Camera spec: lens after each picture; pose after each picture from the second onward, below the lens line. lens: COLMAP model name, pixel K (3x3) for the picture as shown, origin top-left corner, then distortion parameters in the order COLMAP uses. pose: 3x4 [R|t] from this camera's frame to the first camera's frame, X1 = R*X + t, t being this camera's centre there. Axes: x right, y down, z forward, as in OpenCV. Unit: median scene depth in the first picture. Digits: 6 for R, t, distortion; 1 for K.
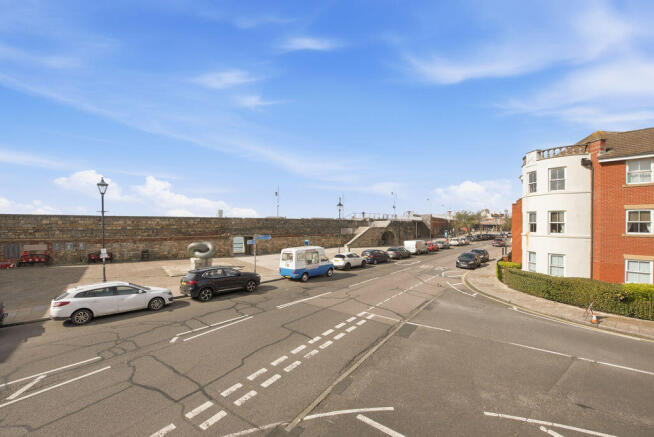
lens RADIAL K [[260.1, 0, 327.0], [0, 260.1, 224.6], [0, 0, 1]] dist [-0.017465, -0.000566]
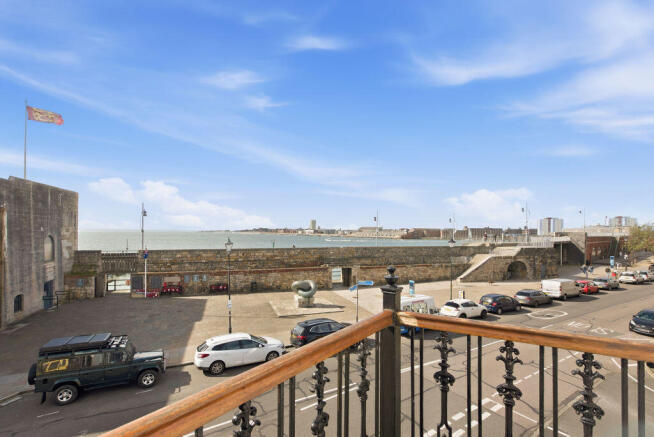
lens RADIAL K [[295.9, 0, 328.8], [0, 295.9, 222.3], [0, 0, 1]] dist [0.013111, -0.001121]
pose [[0.945574, -0.011932, -0.325189, -0.013411], [0.006620, 0.999826, -0.017436, -0.118224], [0.325341, 0.014334, 0.945488, -0.054557]]
